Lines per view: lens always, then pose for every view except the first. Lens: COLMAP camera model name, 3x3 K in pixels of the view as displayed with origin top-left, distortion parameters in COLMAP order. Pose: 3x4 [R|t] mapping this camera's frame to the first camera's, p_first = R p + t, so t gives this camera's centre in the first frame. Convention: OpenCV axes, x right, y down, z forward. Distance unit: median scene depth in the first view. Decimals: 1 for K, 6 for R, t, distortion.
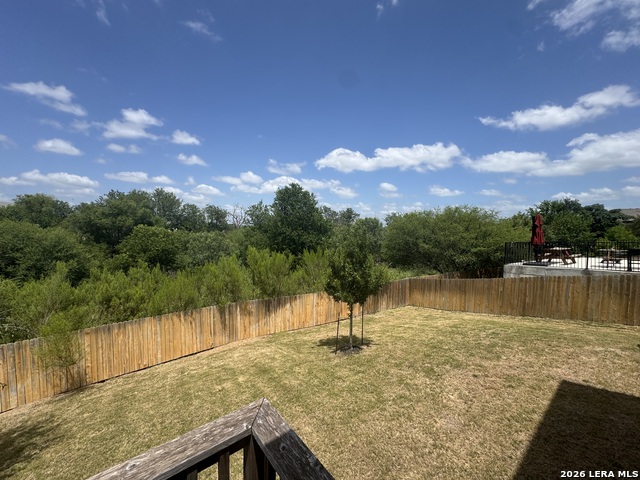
lens RADIAL K [[254.3, 0, 320.8], [0, 254.3, 237.8], [0, 0, 1]] dist [-0.000654, -0.000046]
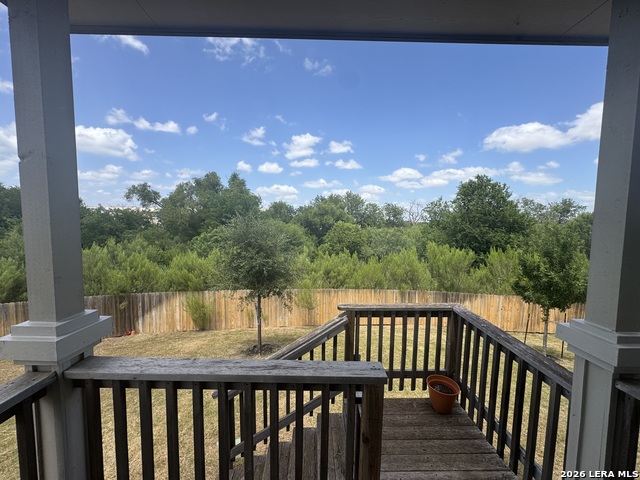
lens RADIAL K [[255.2, 0, 320.0], [0, 255.2, 240.0], [0, 0, 1]] dist [-0.001384, 0.000017]
pose [[0.790171, 0.041667, -0.611468, 0.012428], [-0.028681, 0.999107, 0.031019, 0.005734], [0.612215, -0.006973, 0.790661, -0.107809]]
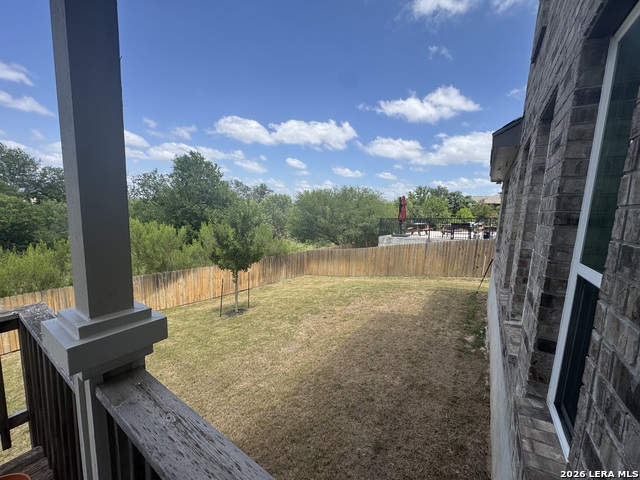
lens RADIAL K [[255.2, 0, 320.0], [0, 255.2, 240.0], [0, 0, 1]] dist [-0.001384, 0.000017]
pose [[0.951474, -0.011848, 0.307502, 0.063057], [-0.017952, 0.995420, 0.093899, 0.010771], [-0.307206, -0.094863, 0.946903, -0.058357]]
